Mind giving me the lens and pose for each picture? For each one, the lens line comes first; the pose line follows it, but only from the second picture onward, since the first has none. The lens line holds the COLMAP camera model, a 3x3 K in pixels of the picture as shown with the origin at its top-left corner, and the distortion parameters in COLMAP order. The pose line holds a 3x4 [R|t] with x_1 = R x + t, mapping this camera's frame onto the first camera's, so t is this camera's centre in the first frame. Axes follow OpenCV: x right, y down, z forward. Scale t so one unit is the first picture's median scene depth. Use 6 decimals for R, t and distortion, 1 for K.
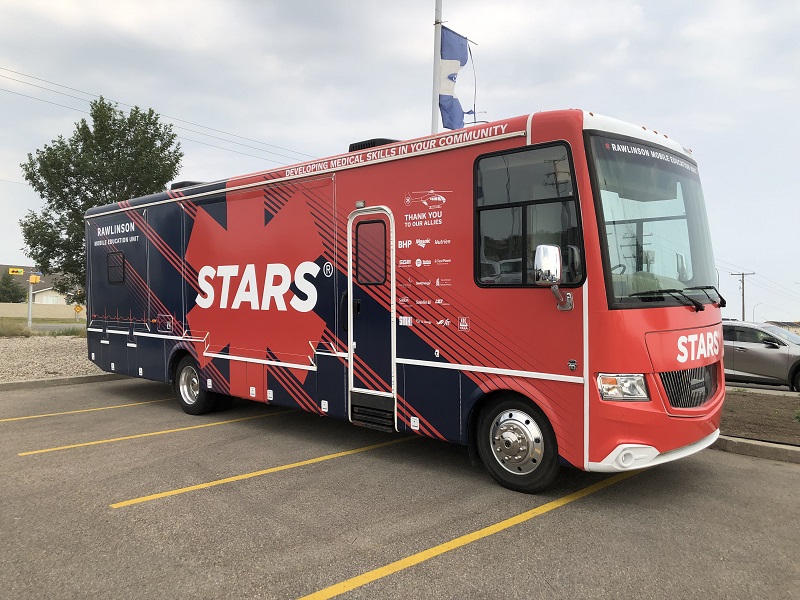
lens RADIAL K [[646.4, 0, 404.1], [0, 646.4, 299.1], [0, 0, 1]] dist [0.015132, -0.002362]
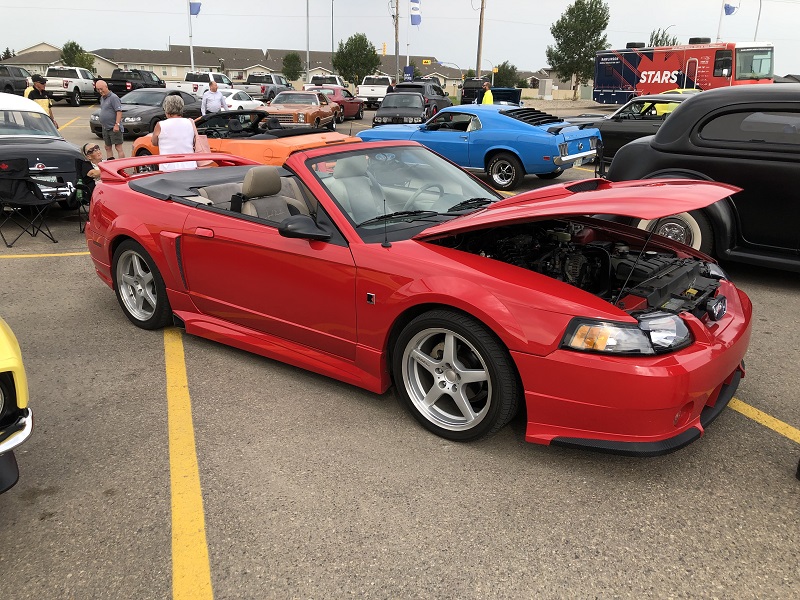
lens RADIAL K [[646.4, 0, 398.2], [0, 646.4, 297.0], [0, 0, 1]] dist [0.015132, -0.002362]
pose [[0.902683, 0.123124, -0.412314, 0.147016], [0.014475, 0.948960, 0.315065, -0.015600], [0.430062, -0.290372, 0.854828, -3.764075]]
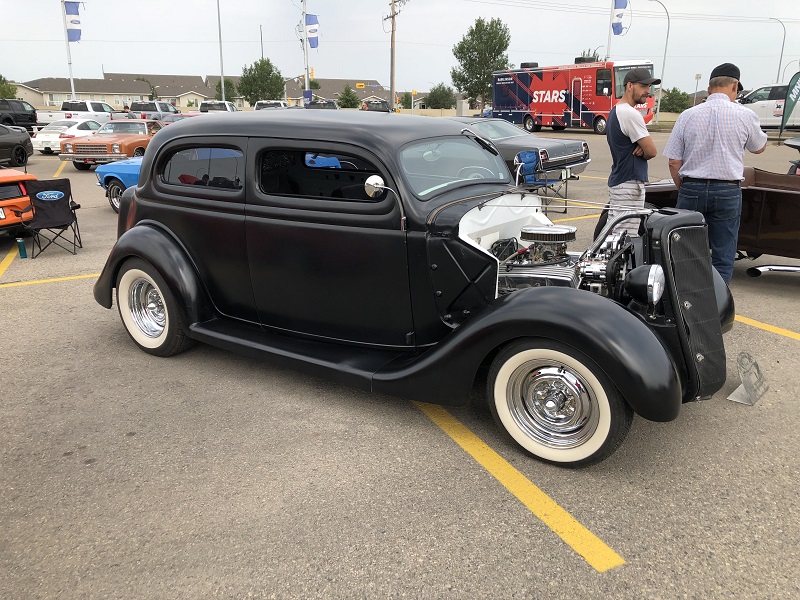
lens RADIAL K [[646.4, 0, 397.8], [0, 646.4, 294.4], [0, 0, 1]] dist [0.015132, -0.002362]
pose [[0.926406, 0.074966, -0.368987, 0.499434], [0.034994, 0.958595, 0.282613, -0.010649], [0.374895, -0.274727, 0.885426, -3.428233]]
